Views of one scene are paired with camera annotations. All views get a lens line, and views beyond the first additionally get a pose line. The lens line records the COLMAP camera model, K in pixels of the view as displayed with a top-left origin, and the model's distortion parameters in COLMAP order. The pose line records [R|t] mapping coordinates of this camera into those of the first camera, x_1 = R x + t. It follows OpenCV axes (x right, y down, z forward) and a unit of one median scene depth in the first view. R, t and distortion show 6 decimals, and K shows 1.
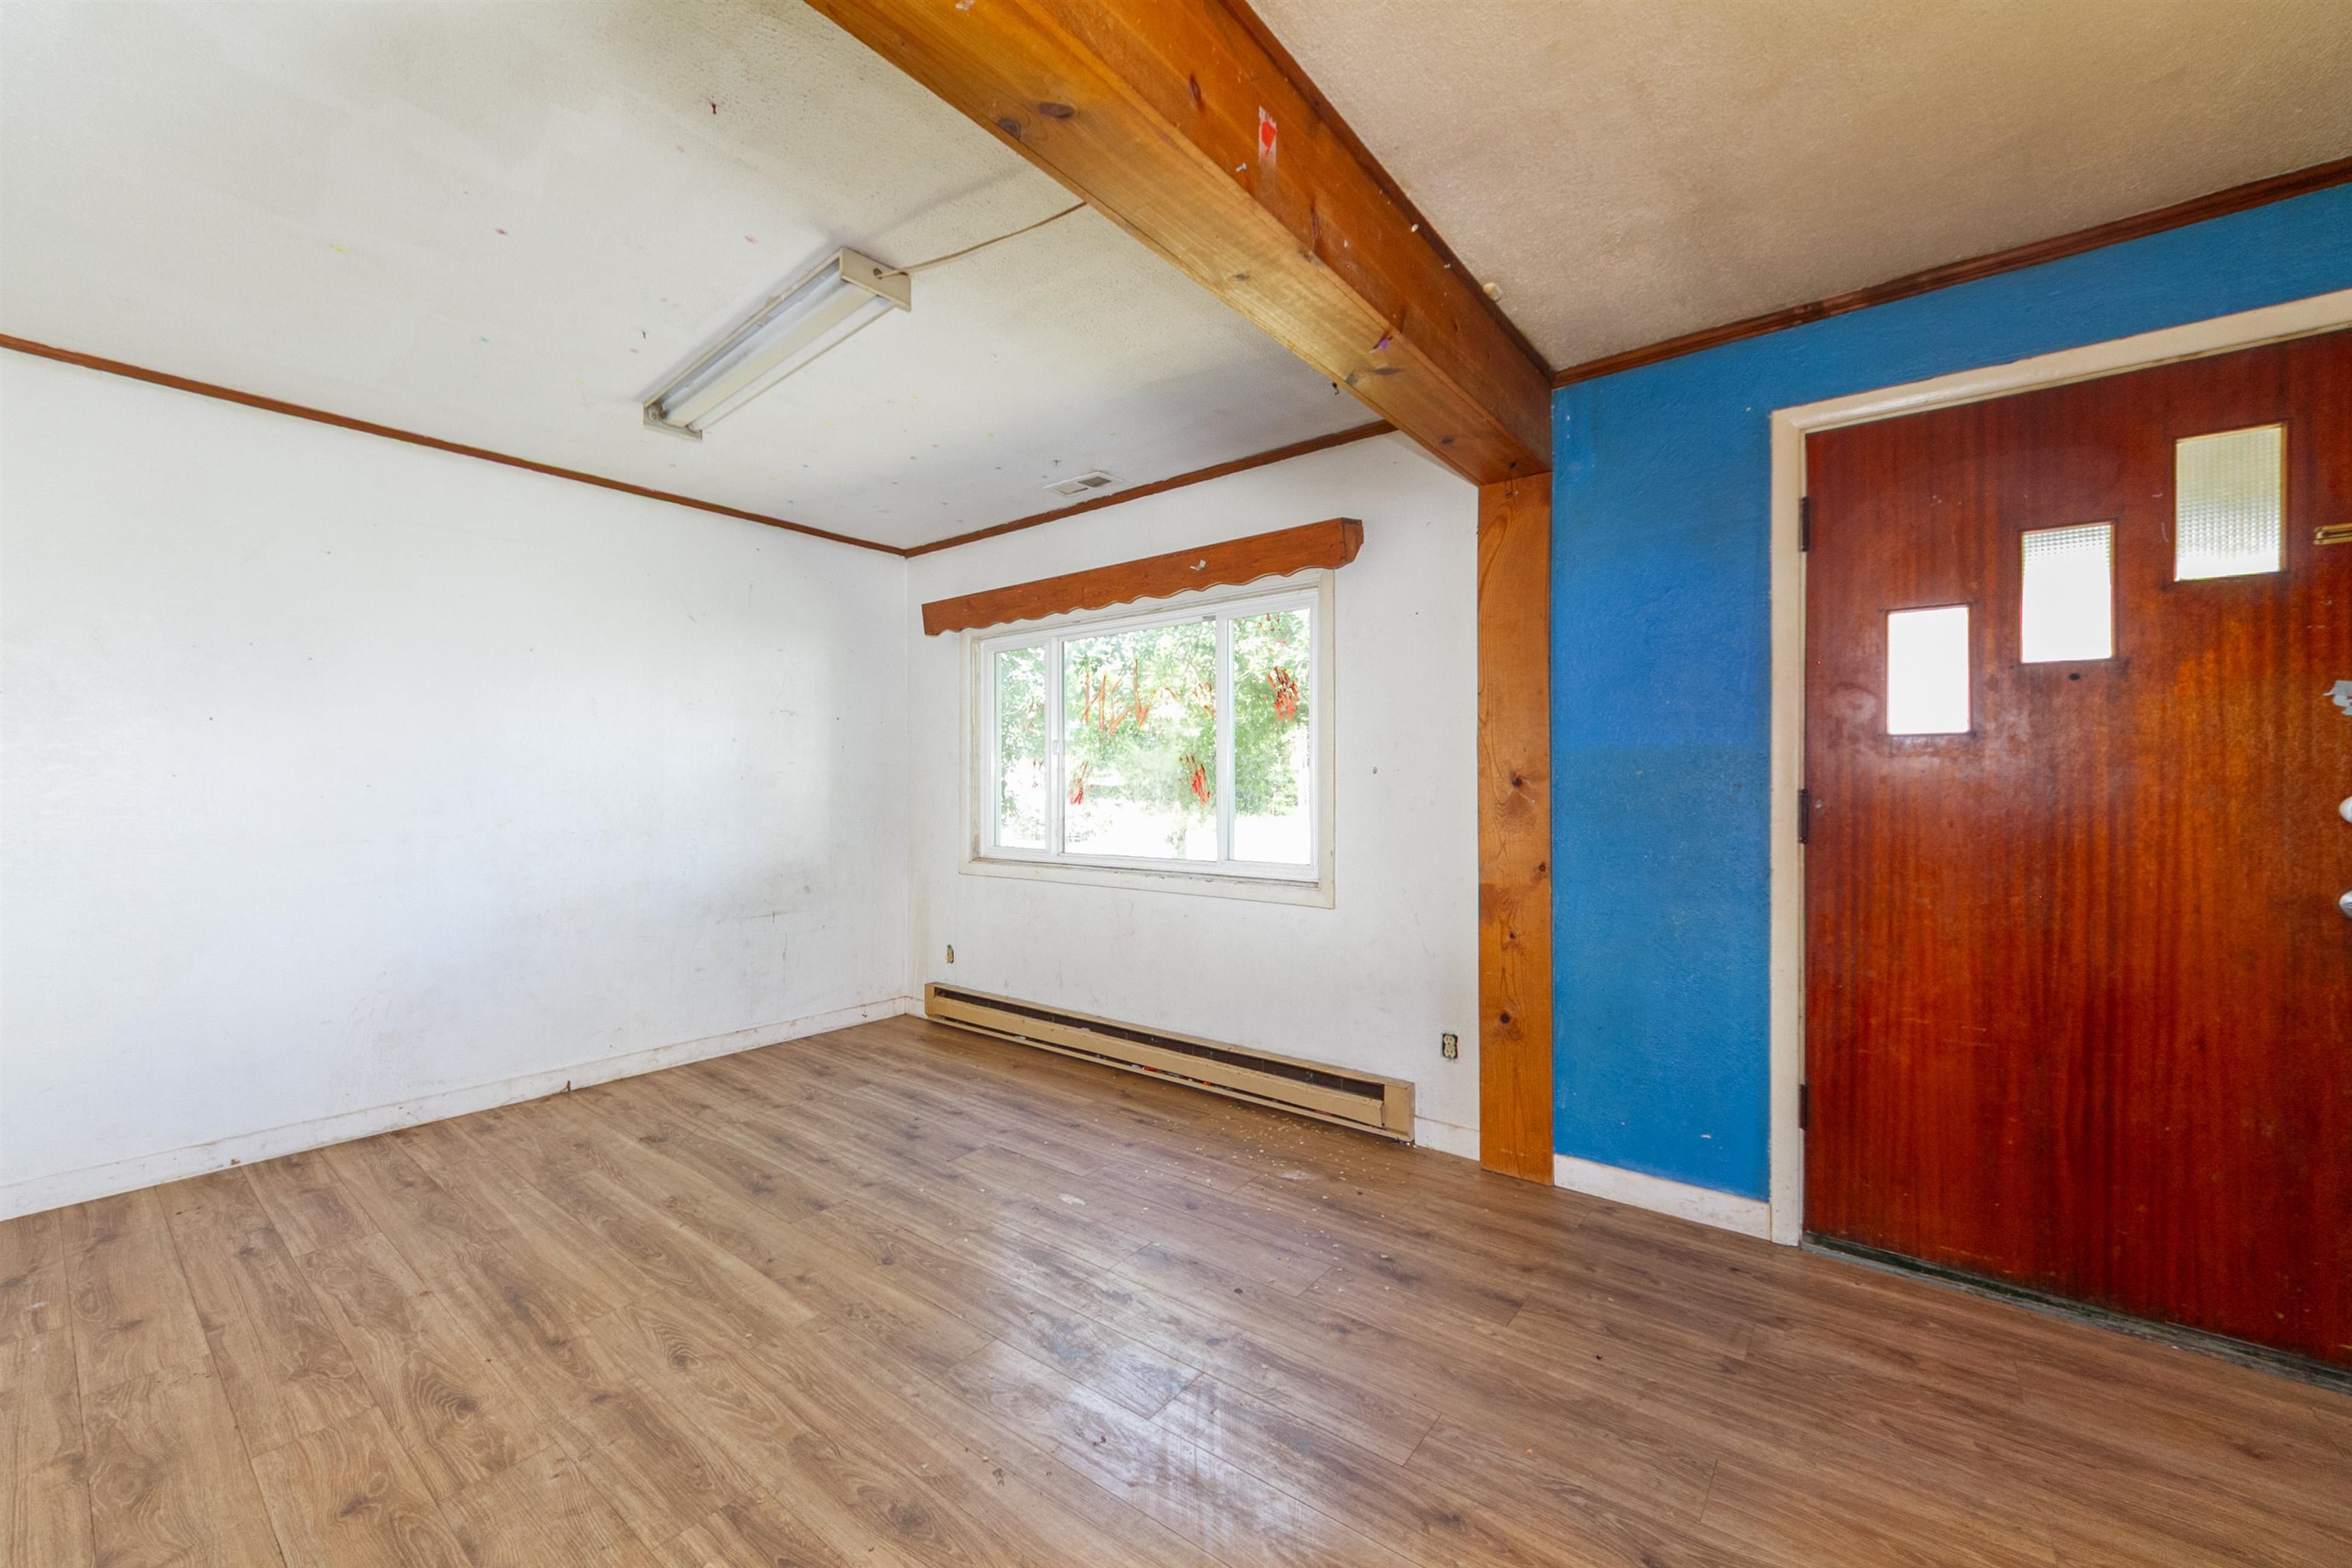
lens RADIAL K [[835.1, 0, 1176.0], [0, 835.1, 784.0], [0, 0, 1]] dist [0.001805, 0.000188]
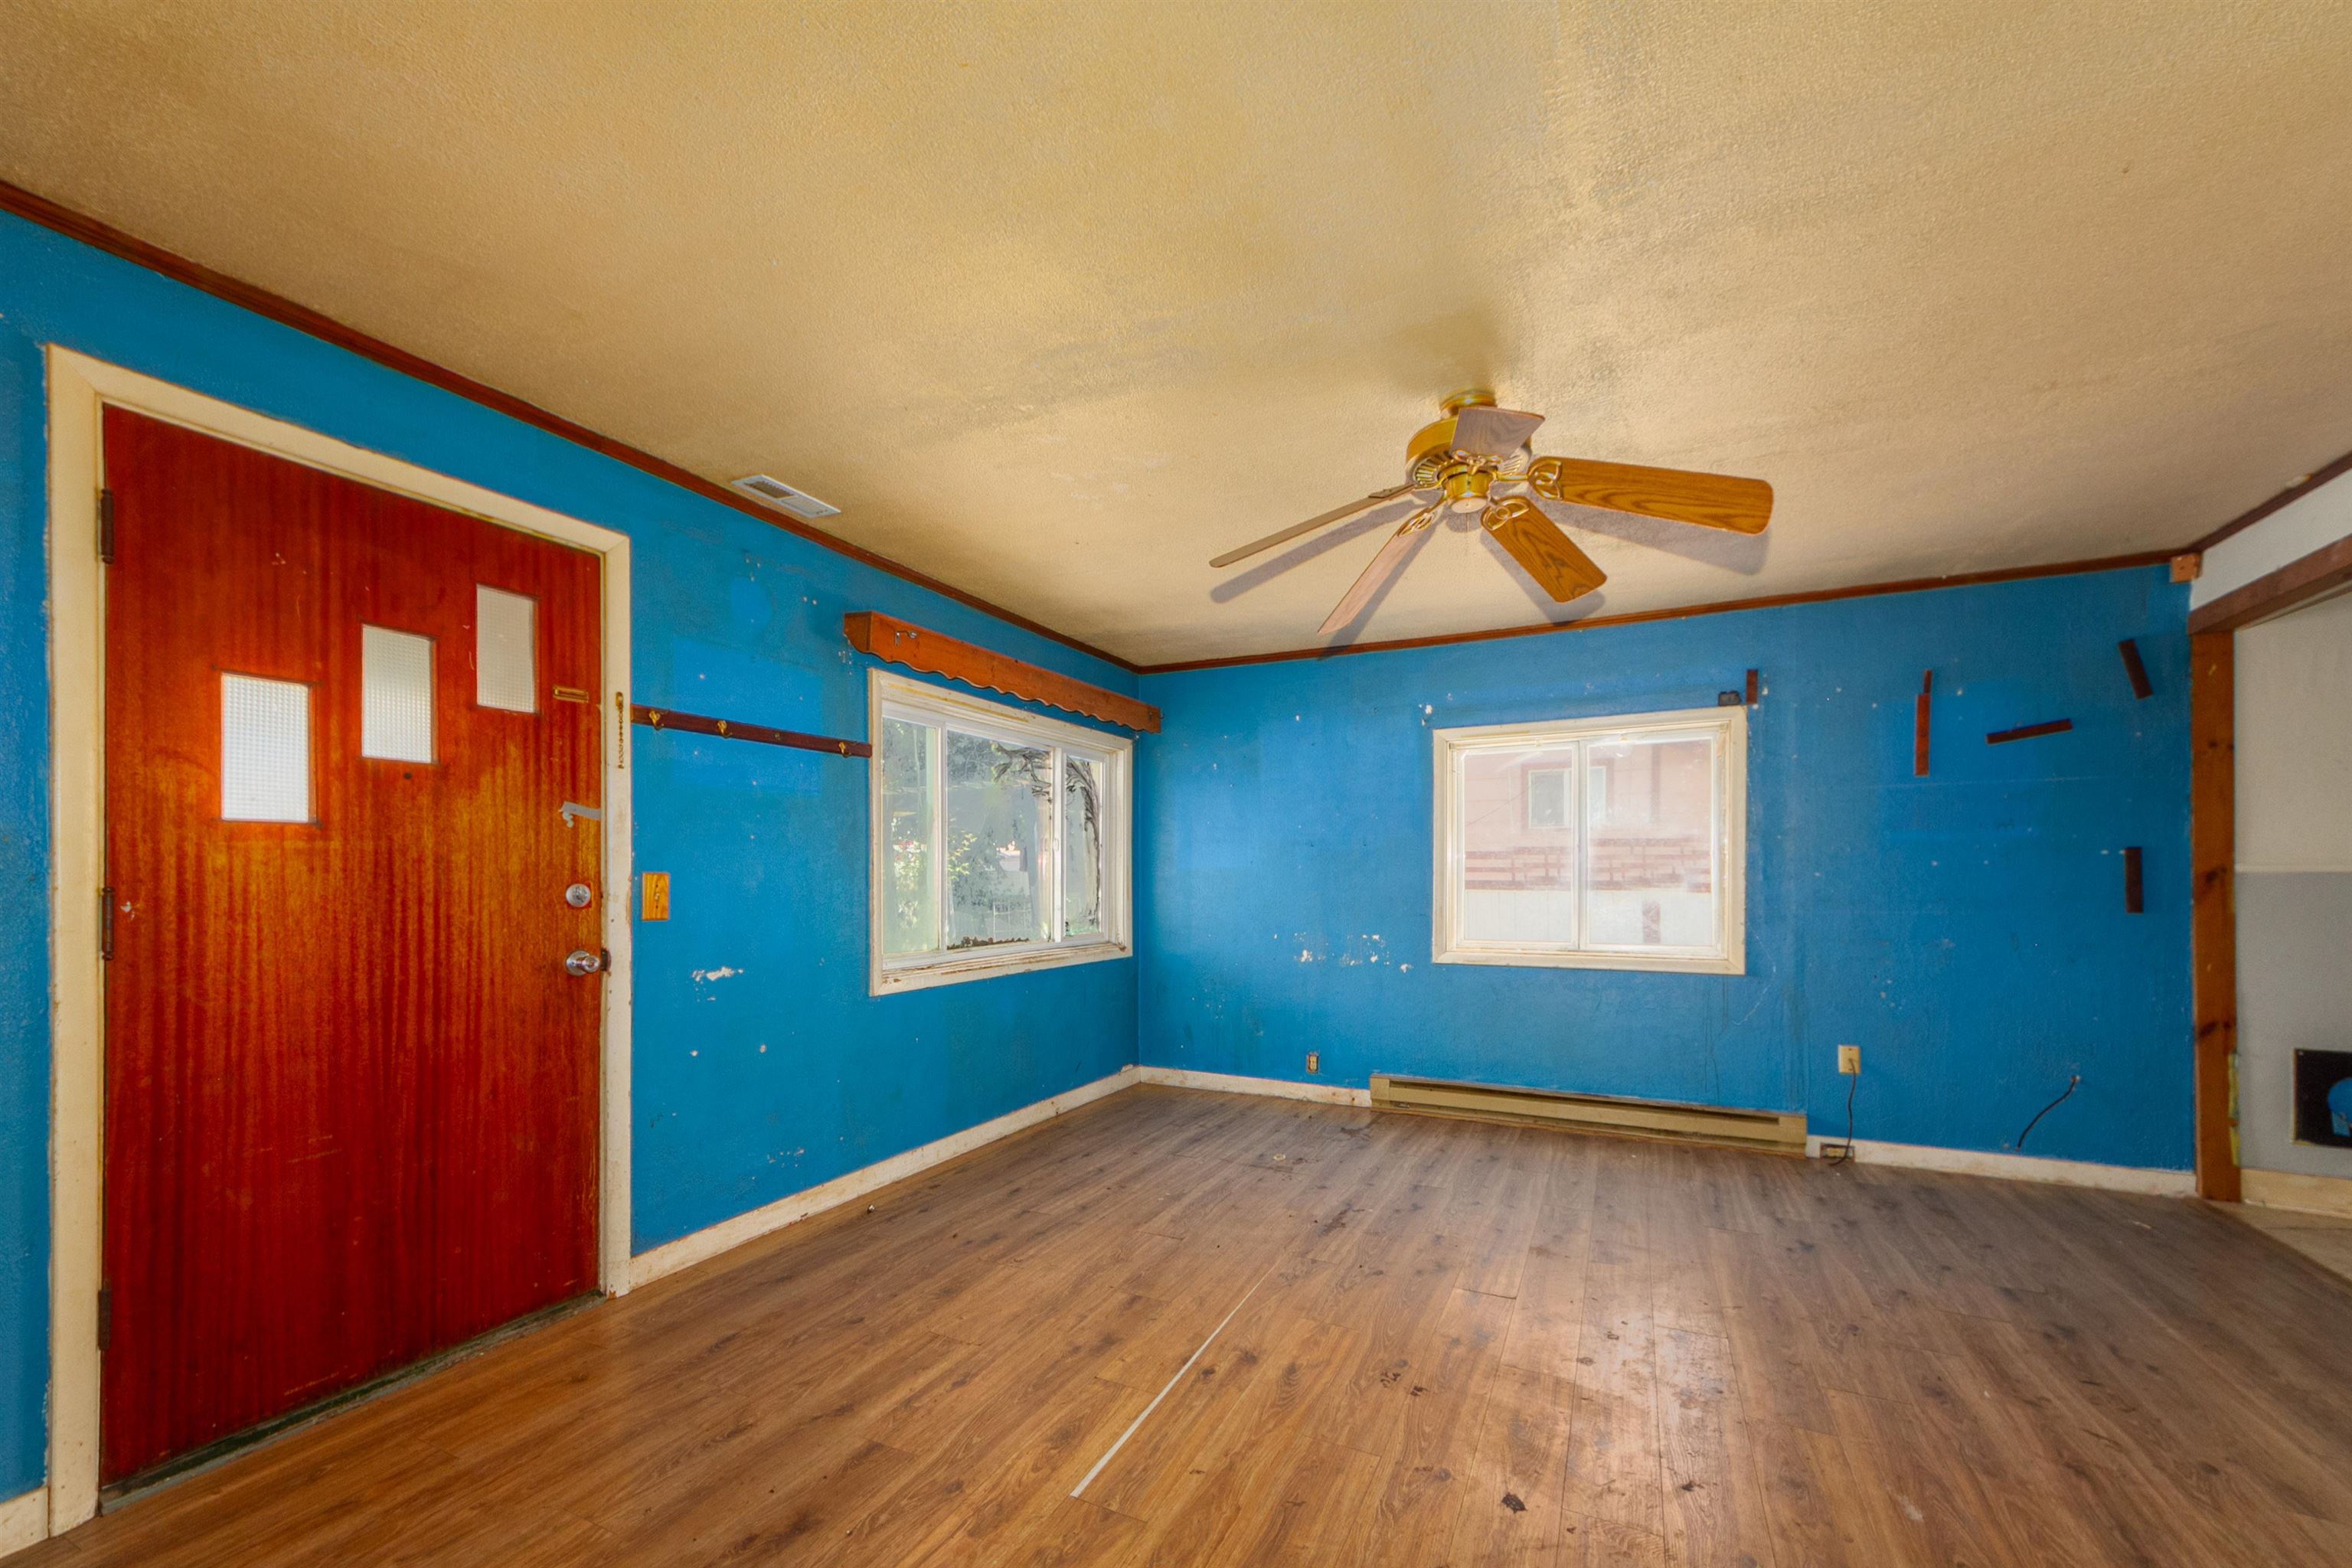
lens RADIAL K [[932.0, 0, 1179.5], [0, 932.0, 880.8], [0, 0, 1]] dist [0.007097, 0.000577]
pose [[-0.183106, -0.006682, 0.983070, -0.264869], [0.001468, 0.999974, 0.007070, -0.002960], [-0.983092, 0.002737, -0.183091, 0.255860]]
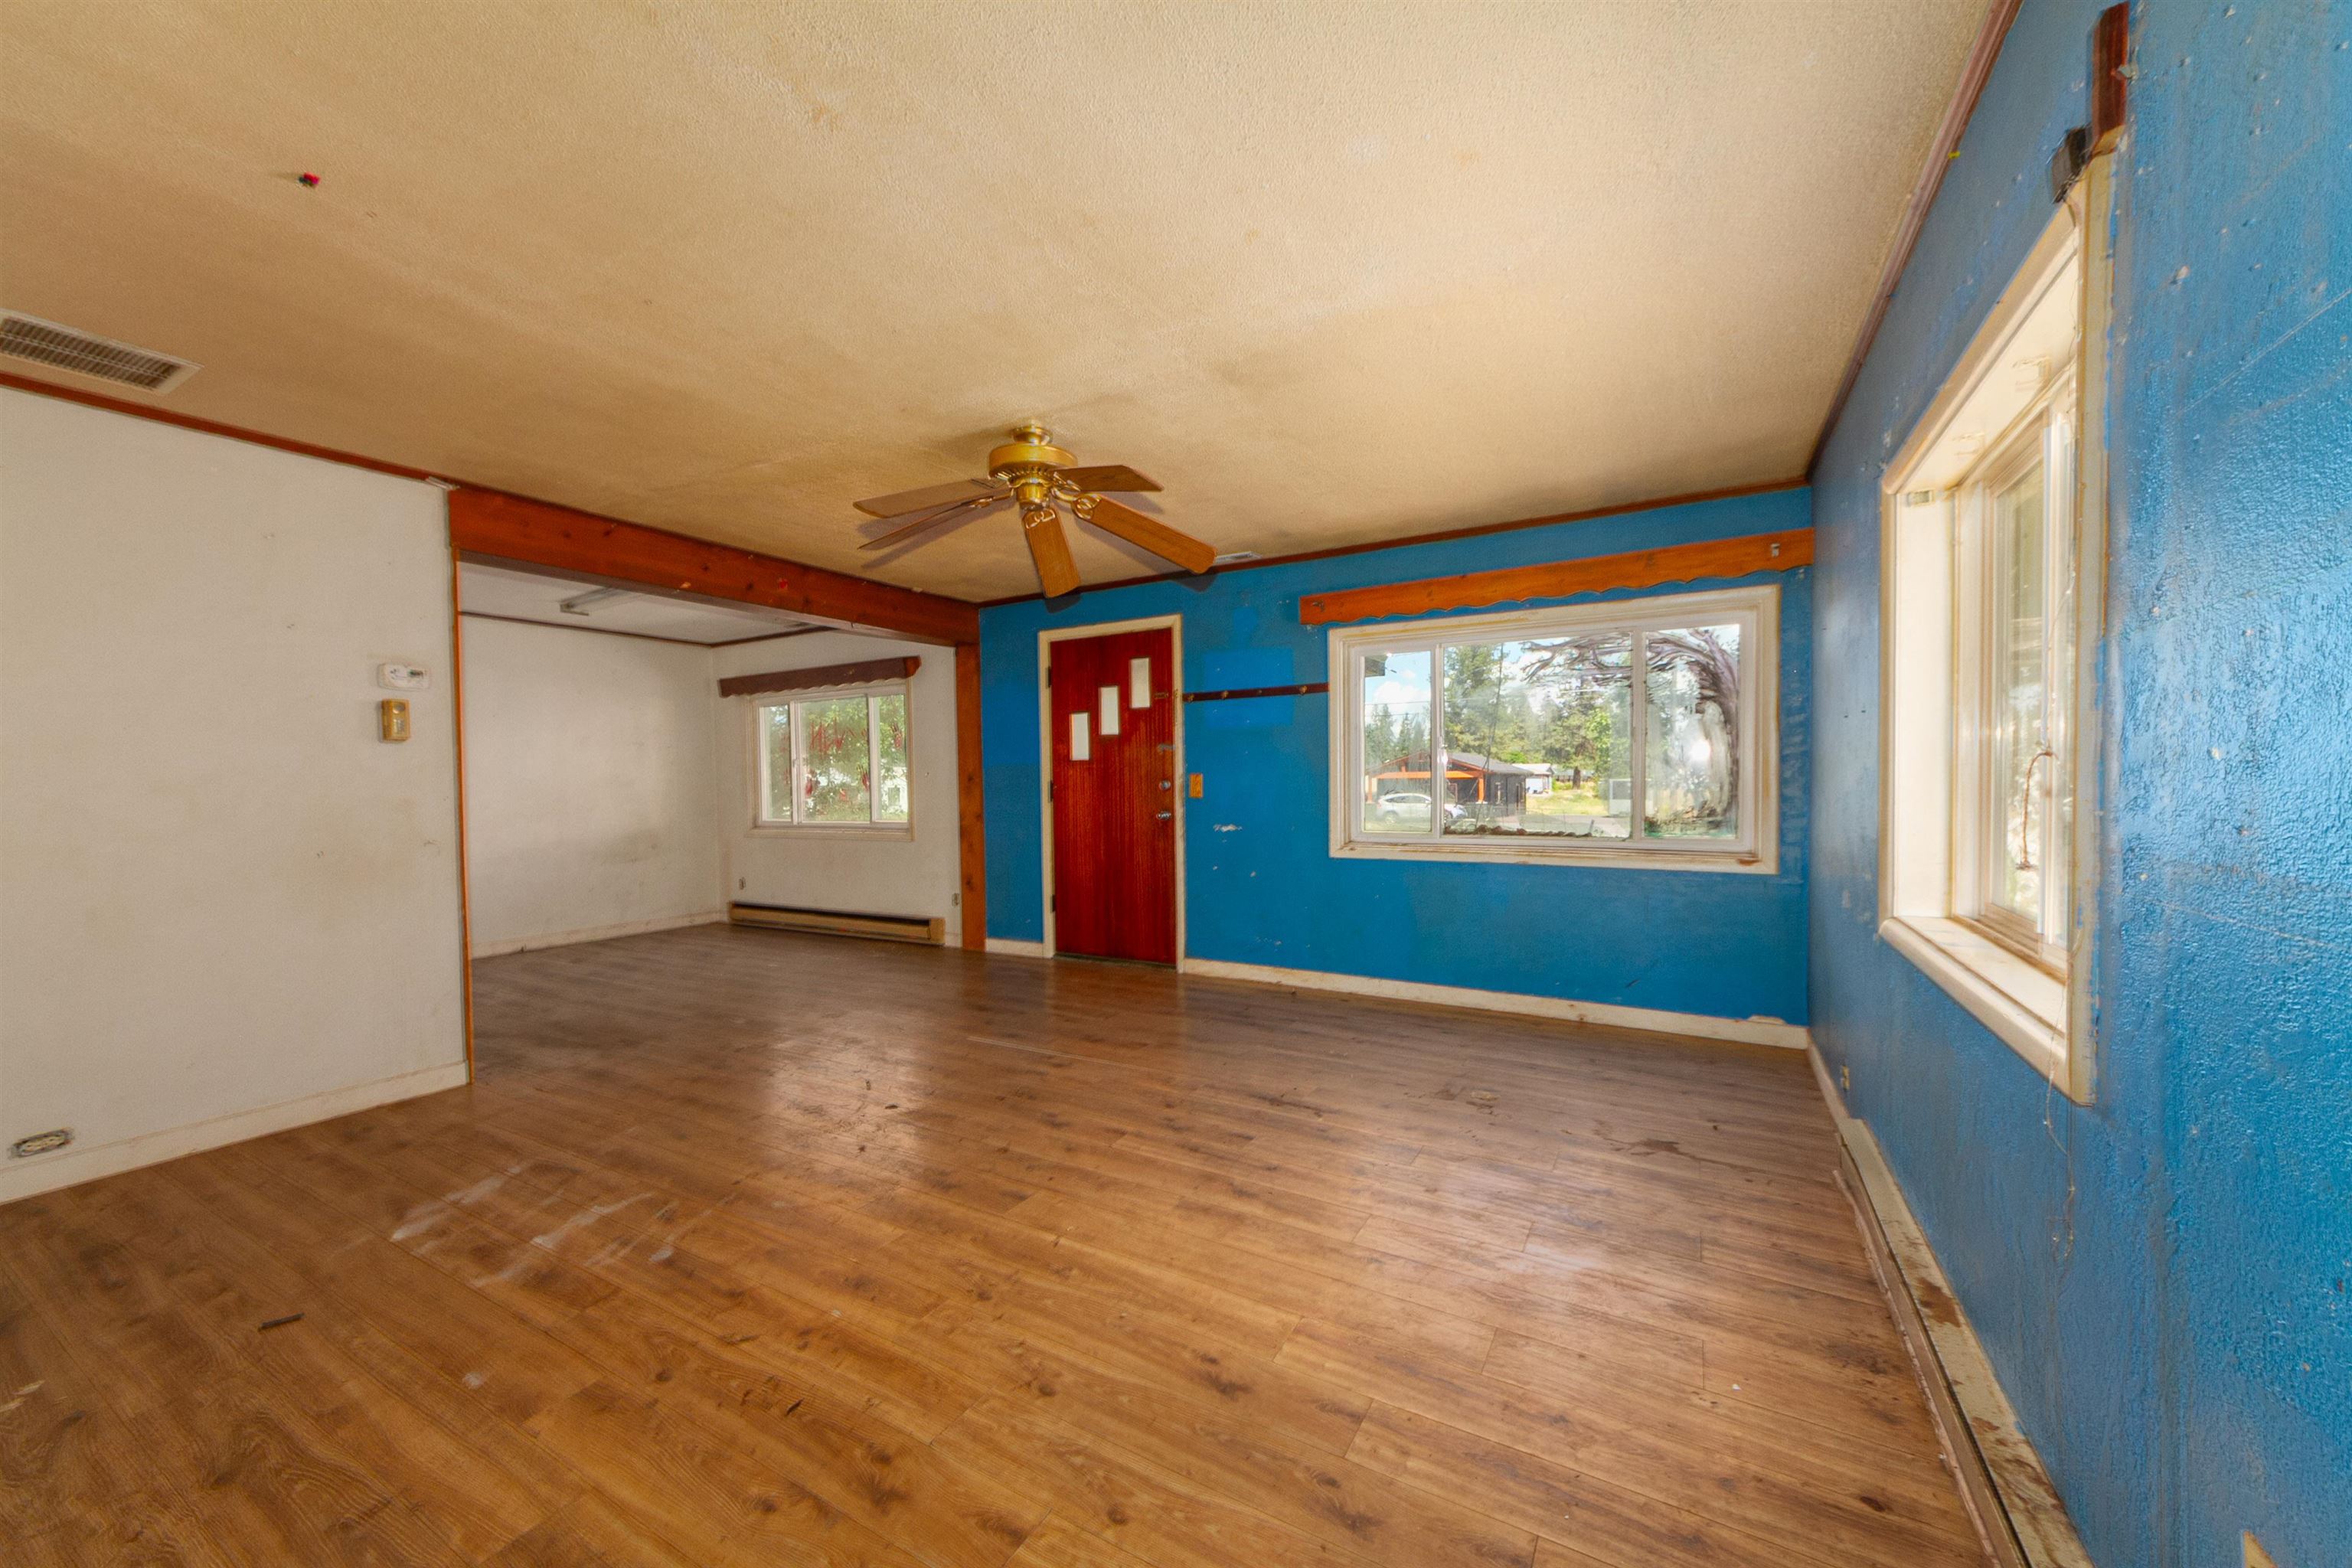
lens RADIAL K [[906.5, 0, 1188.2], [0, 906.5, 807.3], [0, 0, 1]] dist [0.001908, 0.000150]
pose [[0.995218, -0.019281, 0.095761, 1.024295], [0.016289, 0.999358, 0.031925, 0.005725], [-0.096315, -0.030212, 0.994892, -2.055158]]
